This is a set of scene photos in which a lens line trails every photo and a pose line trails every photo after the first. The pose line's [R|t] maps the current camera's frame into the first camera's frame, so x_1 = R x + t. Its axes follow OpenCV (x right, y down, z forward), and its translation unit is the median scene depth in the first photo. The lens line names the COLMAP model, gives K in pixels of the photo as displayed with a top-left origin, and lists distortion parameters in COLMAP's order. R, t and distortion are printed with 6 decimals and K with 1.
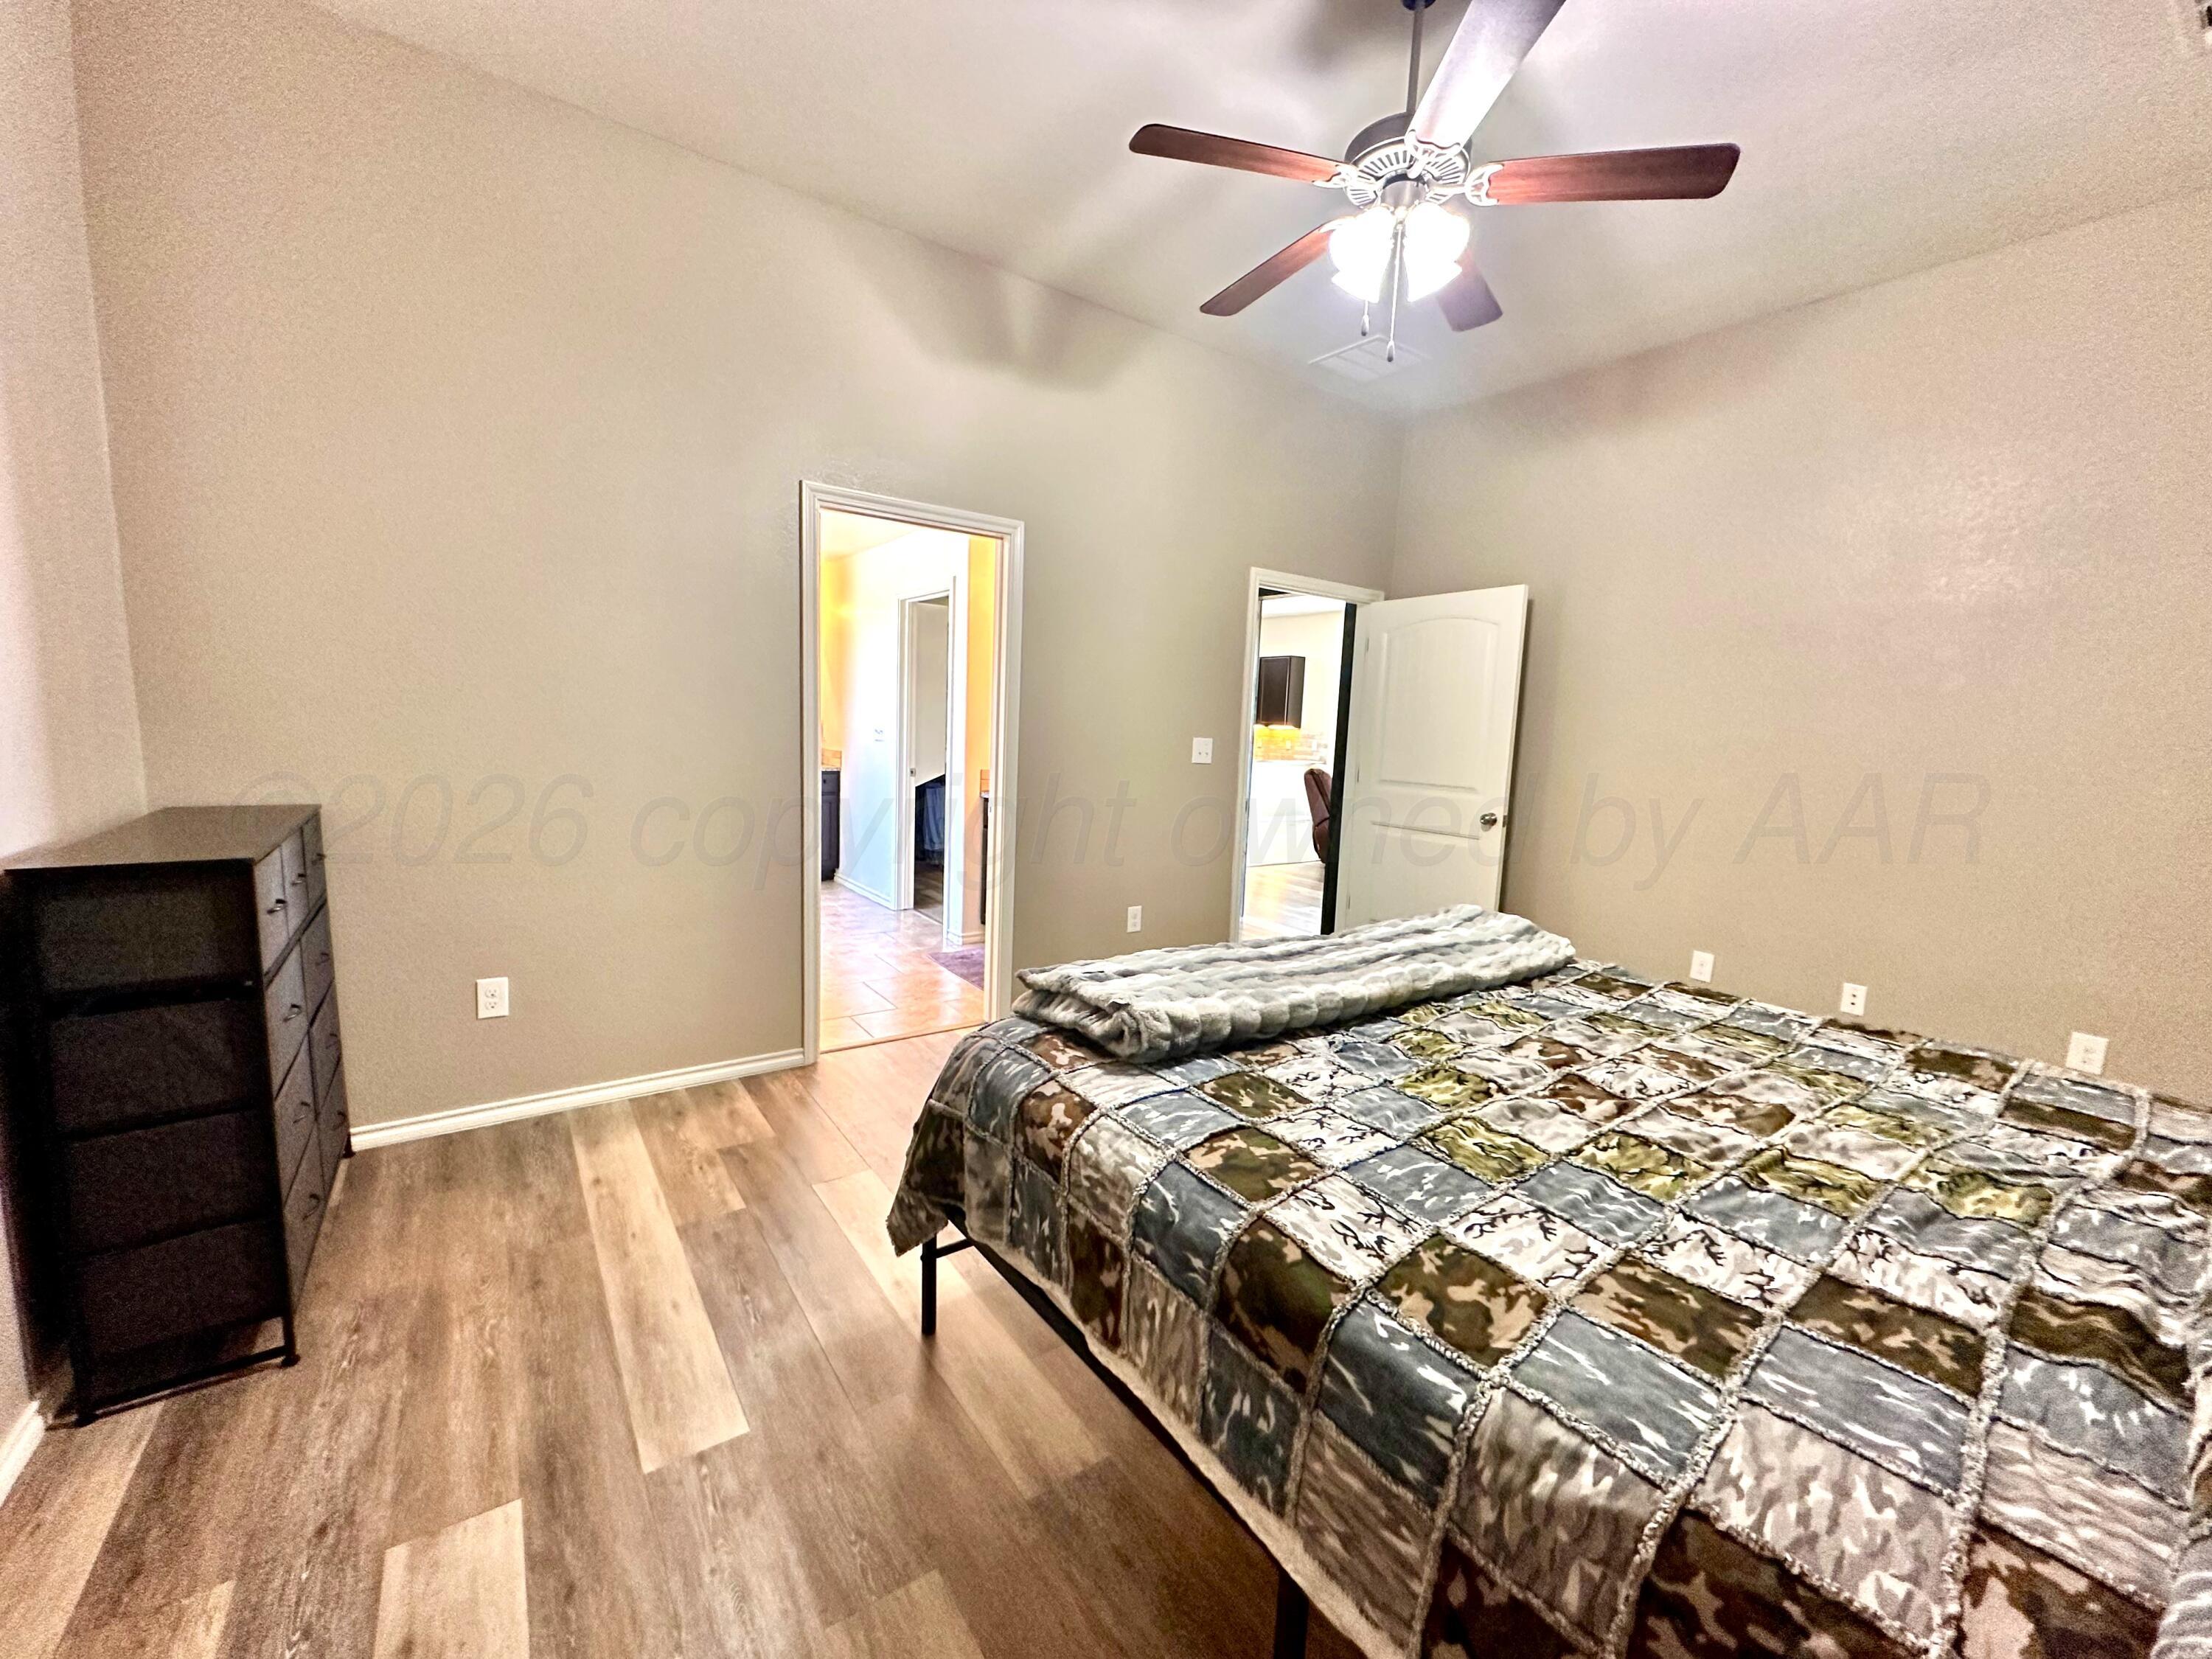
lens RADIAL K [[879.2, 0, 1104.1], [0, 879.2, 832.8], [0, 0, 1]] dist [-0.003471, 0.000687]
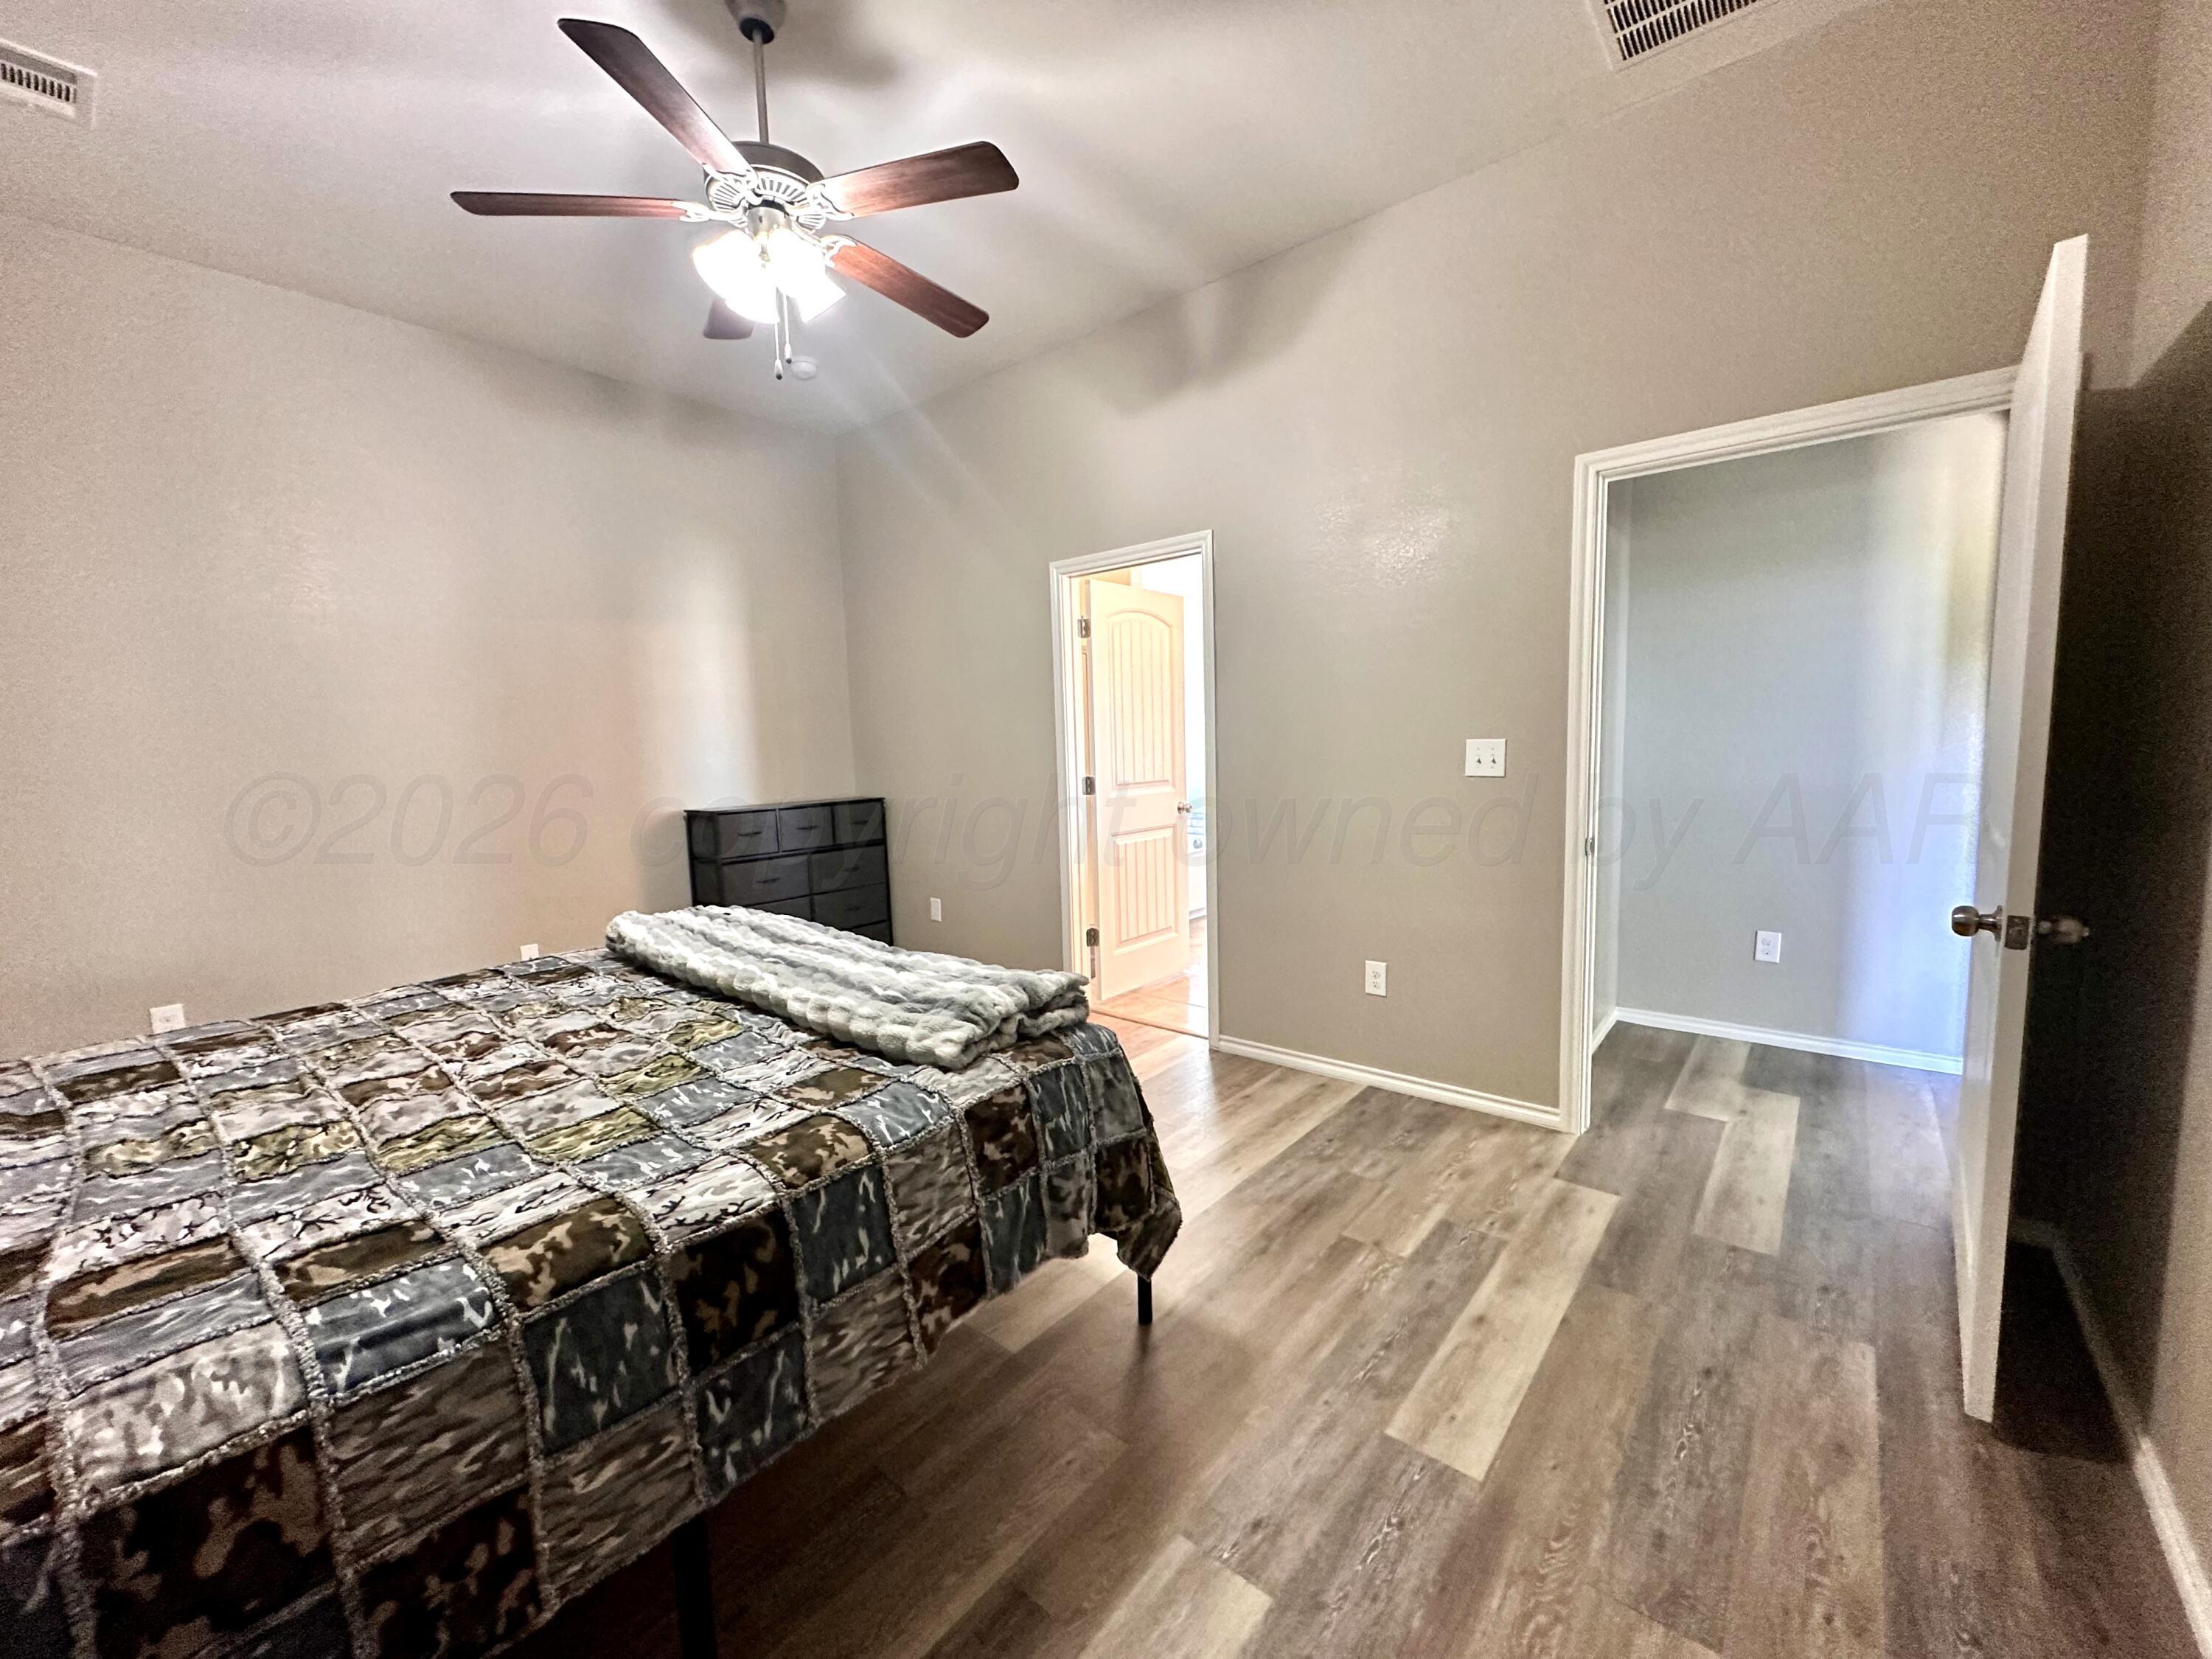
lens RADIAL K [[879.2, 0, 1104.1], [0, 879.2, 832.8], [0, 0, 1]] dist [-0.003471, 0.000687]
pose [[0.235559, 0.044923, -0.970821, 1.283370], [-0.079286, 0.996490, 0.026872, -0.056290], [0.968620, 0.070643, 0.238294, 1.028909]]
